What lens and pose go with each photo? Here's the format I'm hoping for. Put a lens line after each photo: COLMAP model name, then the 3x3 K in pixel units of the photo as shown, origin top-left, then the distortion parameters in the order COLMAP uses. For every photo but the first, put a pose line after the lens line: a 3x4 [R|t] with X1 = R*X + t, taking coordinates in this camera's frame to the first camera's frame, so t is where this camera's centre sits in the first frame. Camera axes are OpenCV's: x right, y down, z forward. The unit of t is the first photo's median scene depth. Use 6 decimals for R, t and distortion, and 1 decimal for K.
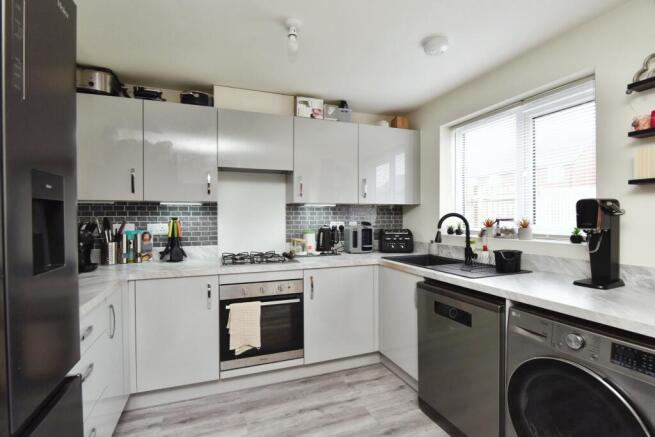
lens RADIAL K [[310.9, 0, 324.3], [0, 310.9, 218.7], [0, 0, 1]] dist [-0.011036, -0.000432]
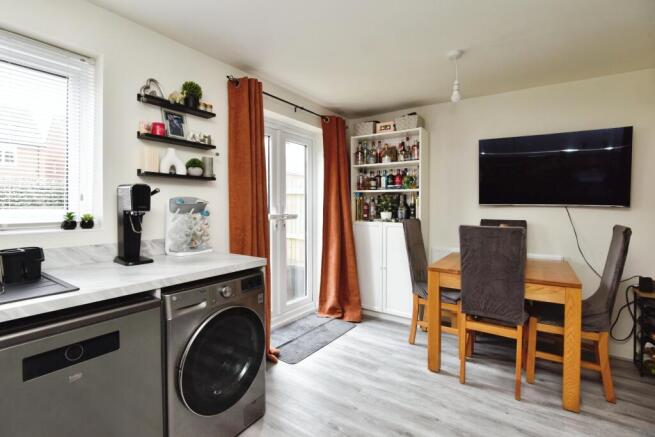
lens RADIAL K [[310.9, 0, 324.3], [0, 310.9, 218.7], [0, 0, 1]] dist [-0.011036, -0.000432]
pose [[-0.569881, -0.036857, 0.820900, -0.275270], [0.004158, 0.998851, 0.047733, 0.004462], [-0.821717, 0.030616, -0.569073, 0.686363]]
